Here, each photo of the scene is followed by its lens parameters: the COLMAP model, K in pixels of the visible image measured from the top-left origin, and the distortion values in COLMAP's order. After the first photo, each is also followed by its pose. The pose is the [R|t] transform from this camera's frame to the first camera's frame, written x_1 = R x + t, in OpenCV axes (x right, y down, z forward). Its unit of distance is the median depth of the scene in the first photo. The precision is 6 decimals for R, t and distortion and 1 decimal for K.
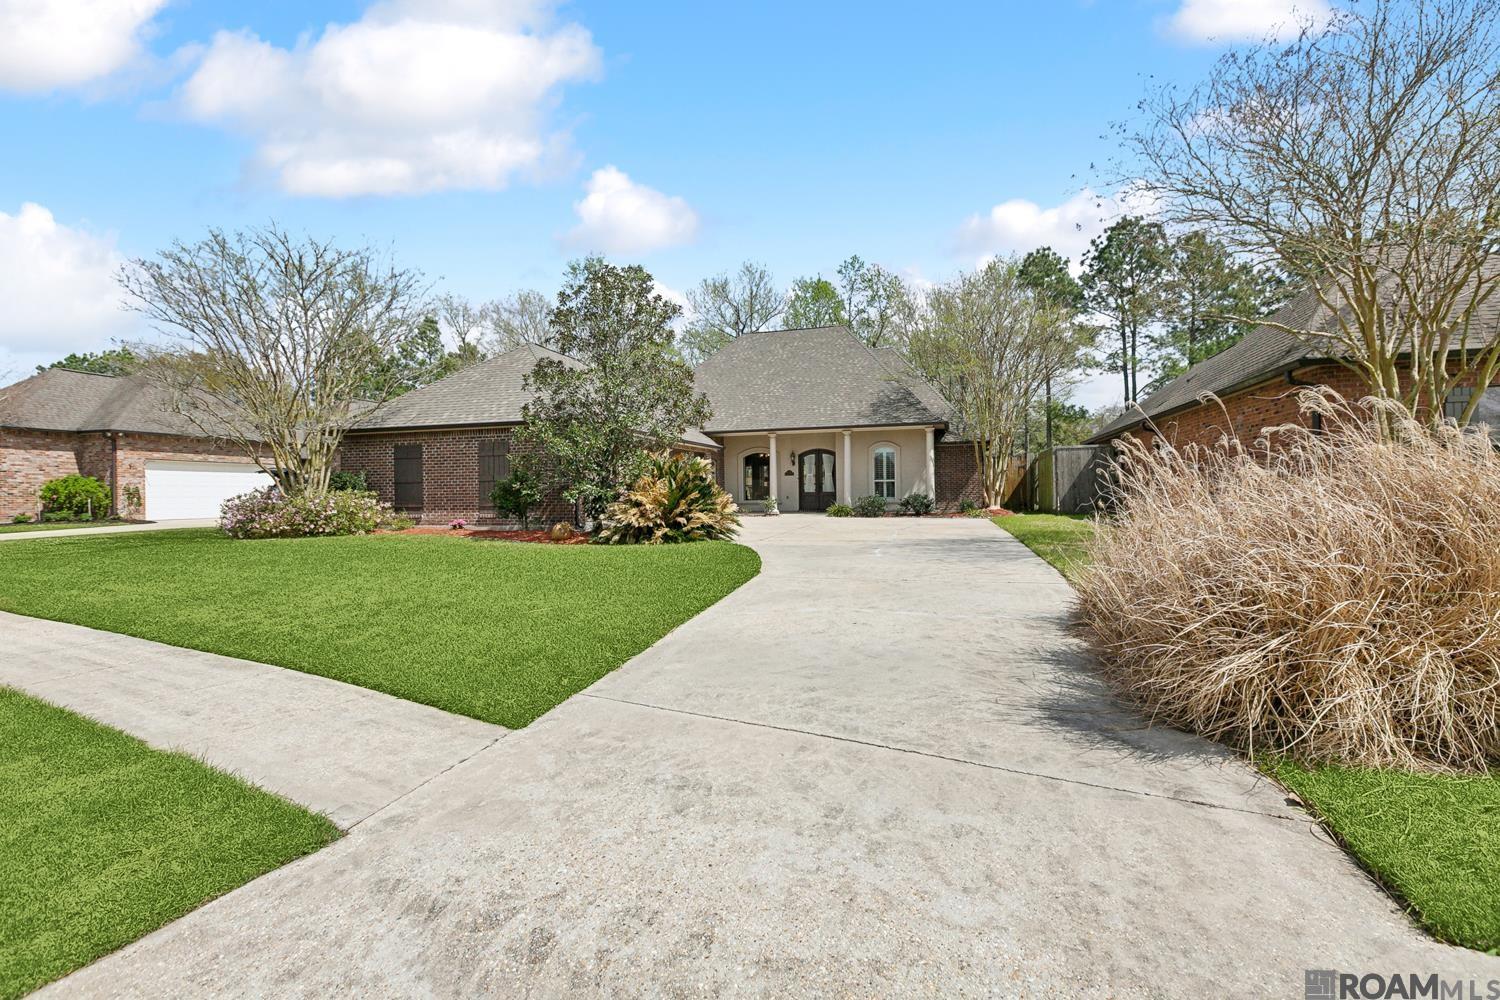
lens RADIAL K [[670.7, 0, 752.0], [0, 670.7, 503.7], [0, 0, 1]] dist [0.001188, -0.000241]
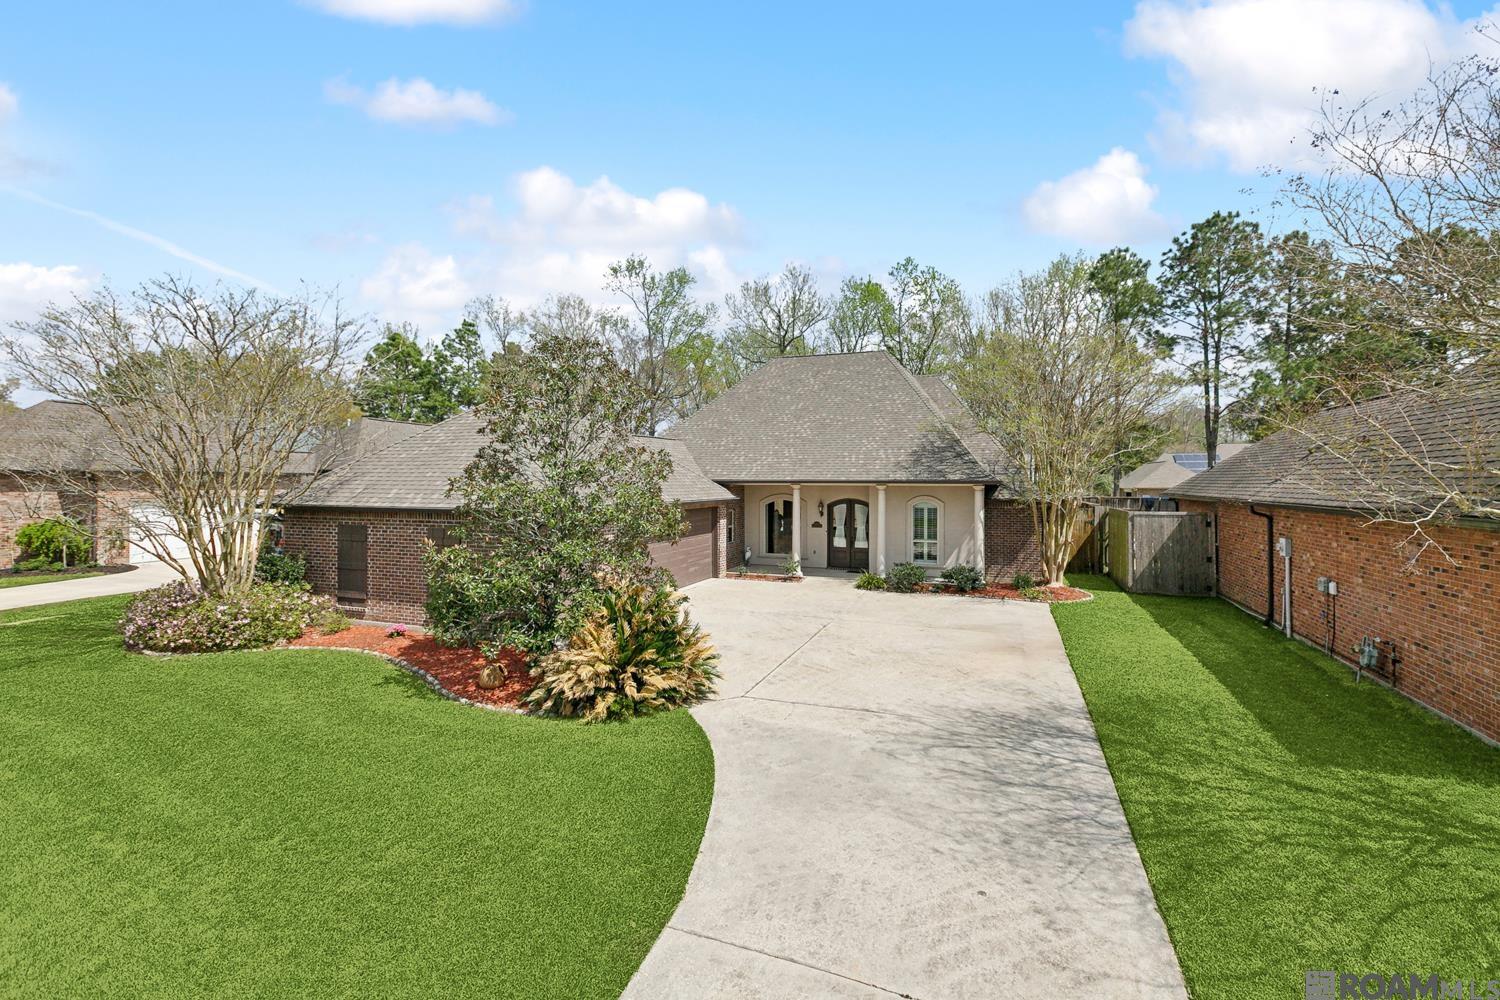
lens RADIAL K [[670.7, 0, 752.0], [0, 670.7, 503.7], [0, 0, 1]] dist [0.001188, -0.000241]
pose [[0.997065, 0.021181, -0.073567, 0.037105], [-0.020155, 0.999689, 0.014661, -0.089328], [0.073854, -0.013135, 0.997183, 0.120168]]
